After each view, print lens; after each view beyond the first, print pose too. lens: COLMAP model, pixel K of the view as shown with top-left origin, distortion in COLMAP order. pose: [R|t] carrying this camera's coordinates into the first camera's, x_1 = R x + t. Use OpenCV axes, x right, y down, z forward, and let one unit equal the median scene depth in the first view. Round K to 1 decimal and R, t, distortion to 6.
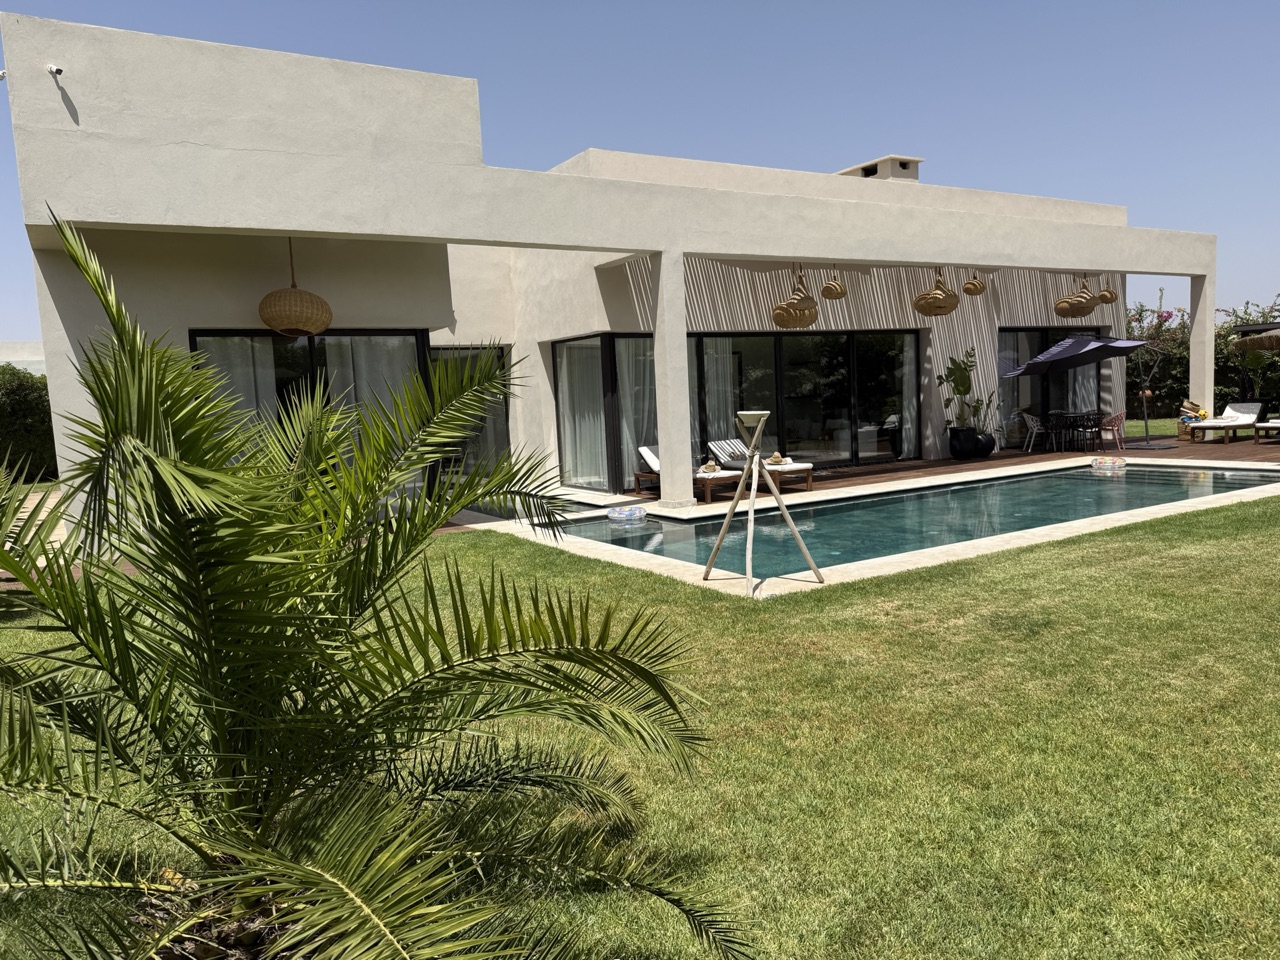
lens RADIAL K [[902.2, 0, 638.5], [0, 902.2, 493.3], [0, 0, 1]] dist [0.031649, -0.041767]
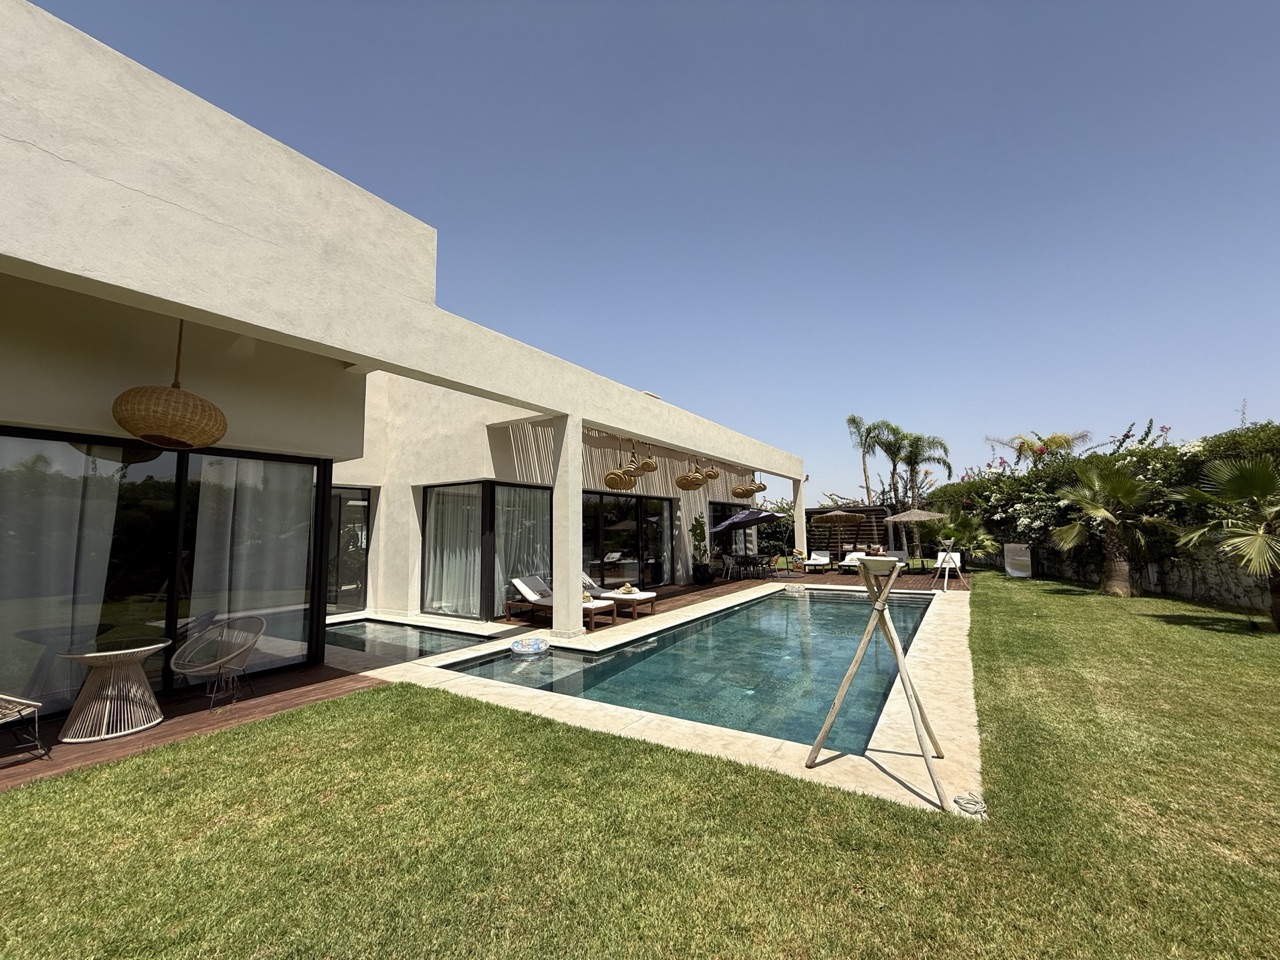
lens RADIAL K [[511.0, 0, 637.6], [0, 511.0, 479.8], [0, 0, 1]] dist [0.001325, 0.000238]
pose [[0.899230, 0.080298, 0.430043, -0.154084], [0.017483, 0.975629, -0.218727, -0.031142], [-0.437126, 0.204204, 0.875912, 0.338140]]
